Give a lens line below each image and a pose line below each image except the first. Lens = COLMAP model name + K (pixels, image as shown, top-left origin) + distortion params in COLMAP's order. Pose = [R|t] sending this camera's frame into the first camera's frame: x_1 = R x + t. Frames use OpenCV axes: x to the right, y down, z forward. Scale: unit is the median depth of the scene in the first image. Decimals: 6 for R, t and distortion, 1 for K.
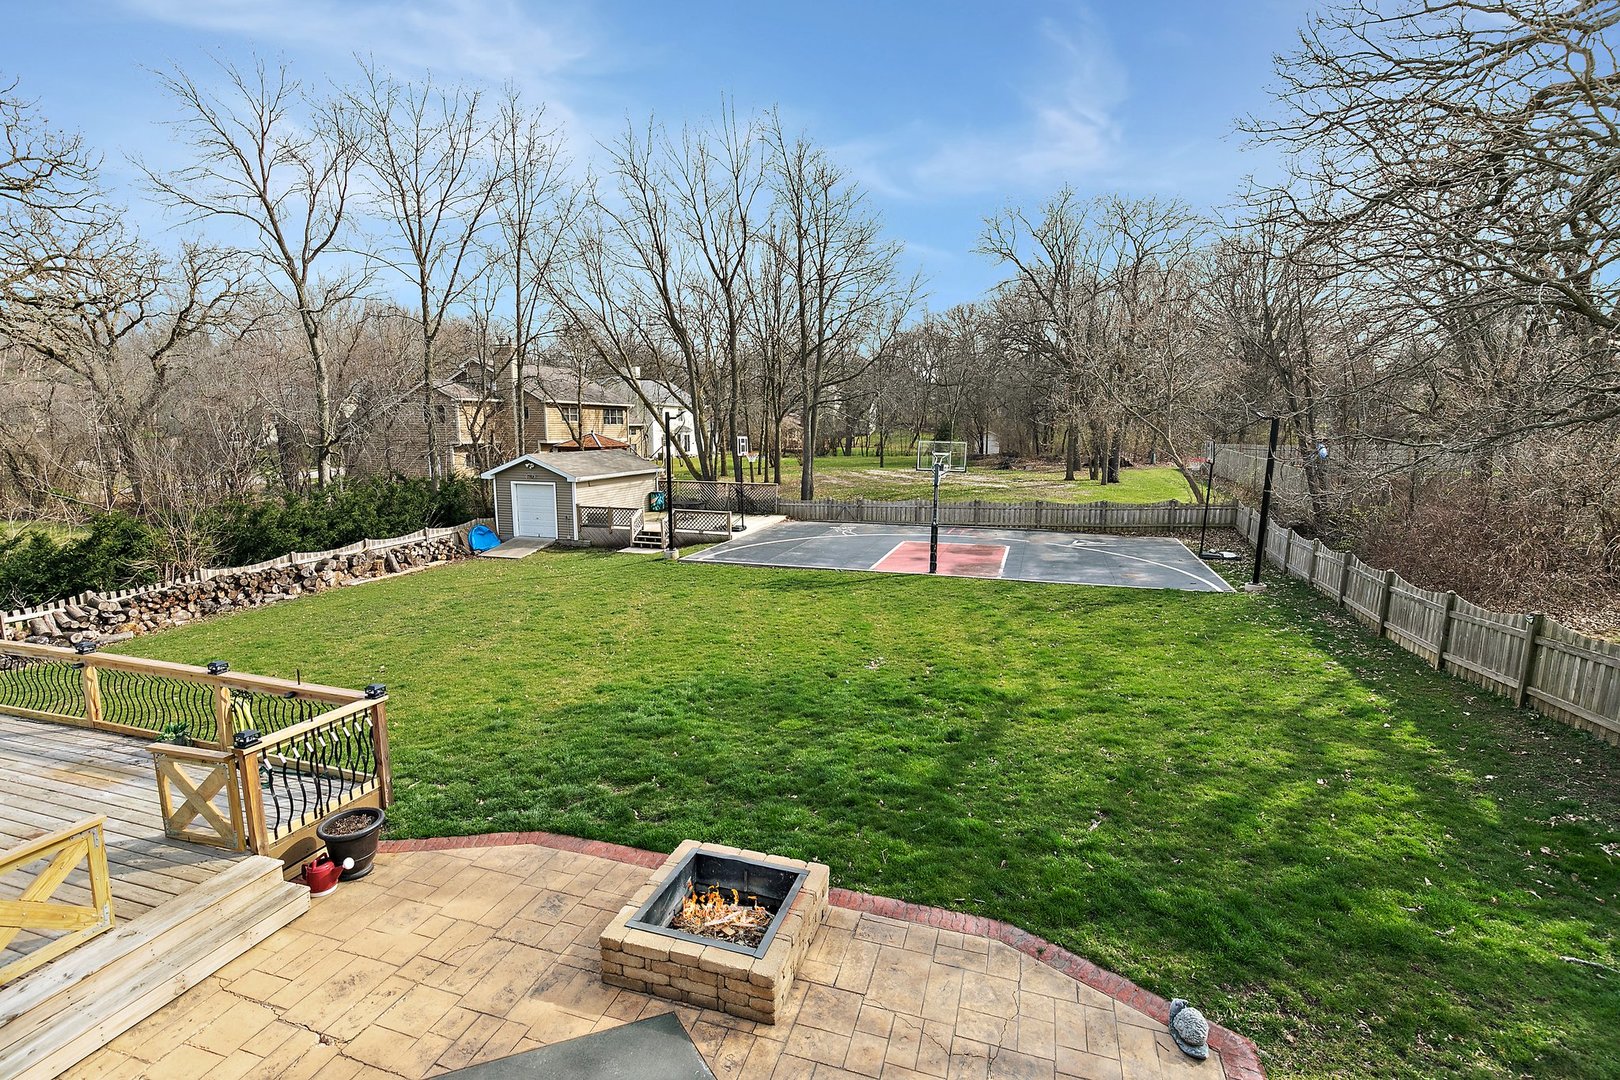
lens RADIAL K [[739.6, 0, 778.9], [0, 739.6, 554.8], [0, 0, 1]] dist [0.007409, -0.001587]
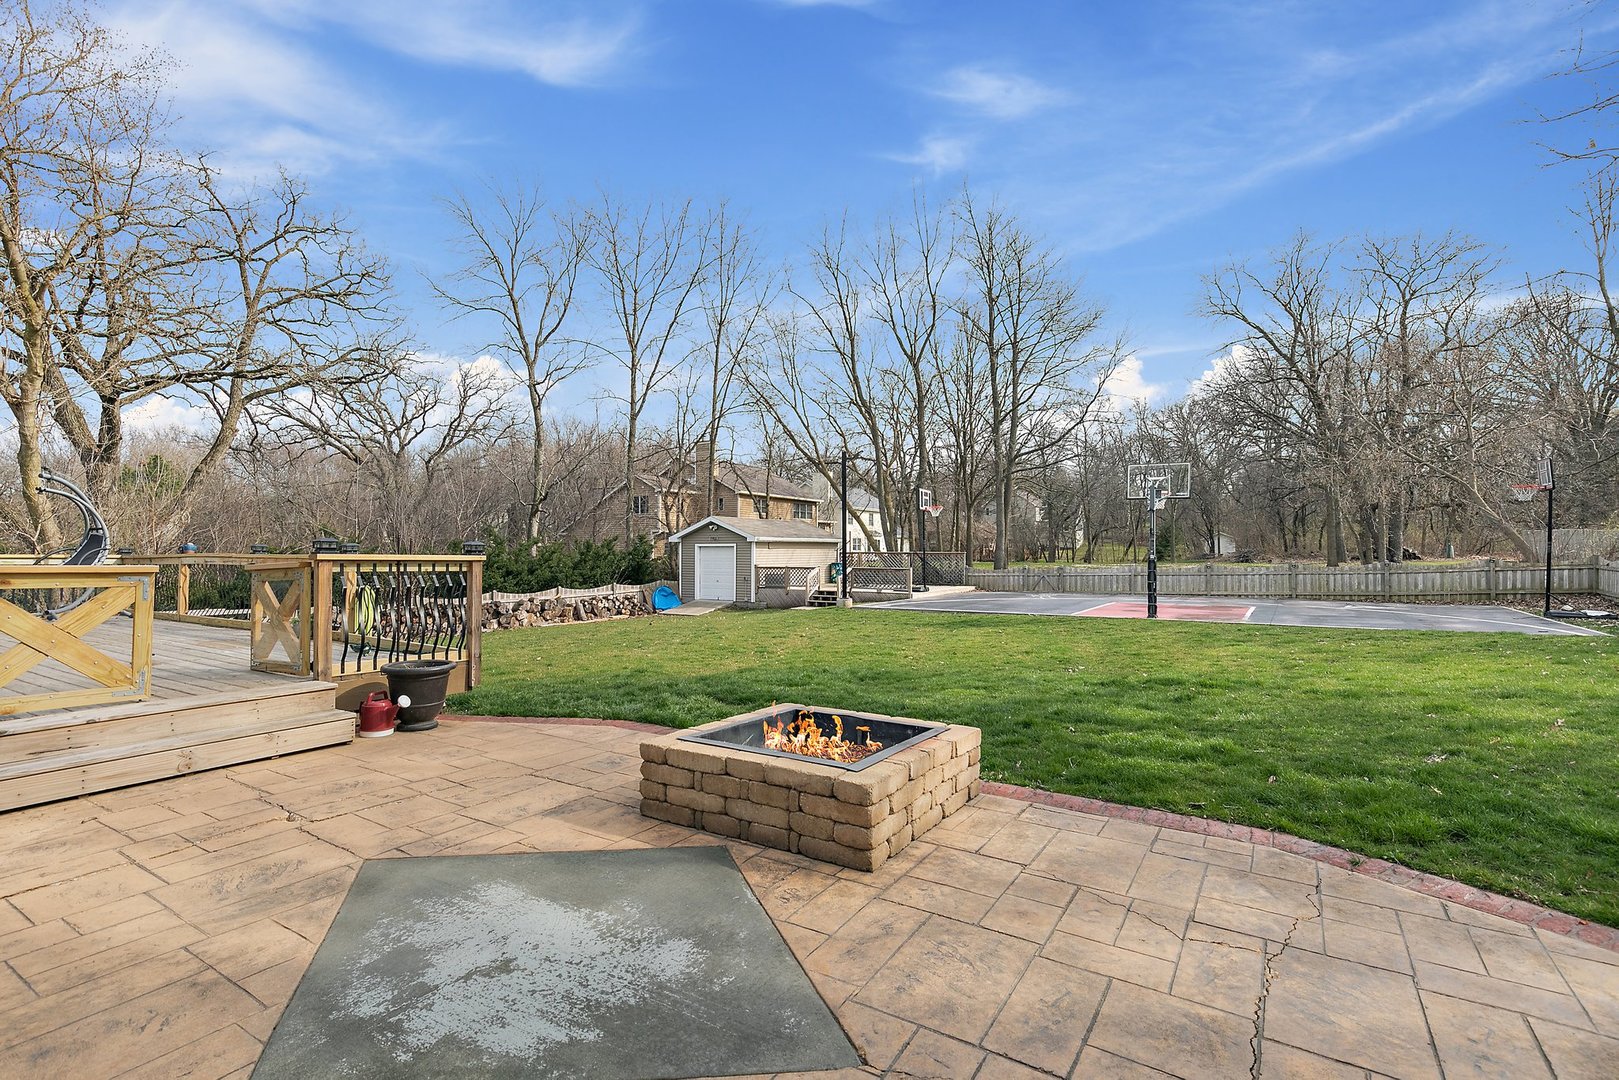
lens RADIAL K [[739.1, 0, 779.2], [0, 739.1, 561.8], [0, 0, 1]] dist [0.007409, -0.001587]
pose [[0.966000, 0.006096, -0.258470, 0.014544], [-0.049834, 0.985365, -0.163009, 0.089621], [0.253693, 0.170348, 0.952167, 0.063524]]
